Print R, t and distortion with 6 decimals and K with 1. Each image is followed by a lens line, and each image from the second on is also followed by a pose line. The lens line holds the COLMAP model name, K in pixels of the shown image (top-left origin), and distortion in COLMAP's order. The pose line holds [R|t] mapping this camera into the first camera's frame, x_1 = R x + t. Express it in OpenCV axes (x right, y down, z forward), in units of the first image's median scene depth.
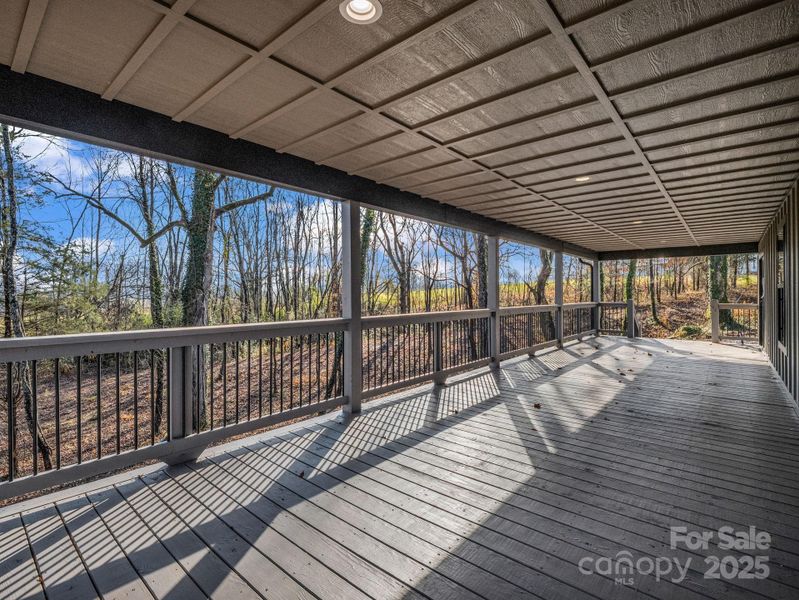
lens RADIAL K [[367.9, 0, 399.5], [0, 367.9, 300.0], [0, 0, 1]] dist [-0.027315, -0.000173]
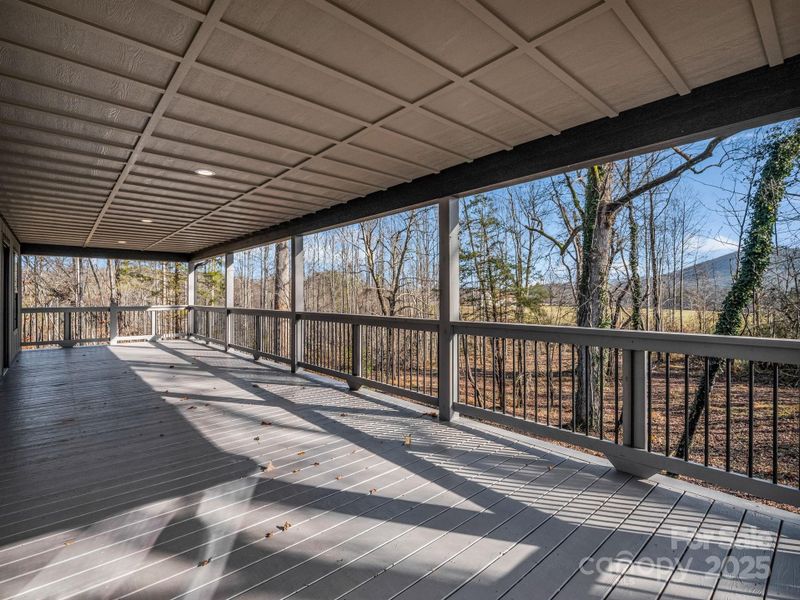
lens RADIAL K [[384.8, 0, 400.0], [0, 384.8, 295.4], [0, 0, 1]] dist [-0.001178, 0.000000]
pose [[-0.106722, 0.003639, -0.994282, 0.571824], [-0.011485, 0.999922, 0.004892, -0.012858], [0.994223, 0.011941, -0.106672, 0.644568]]
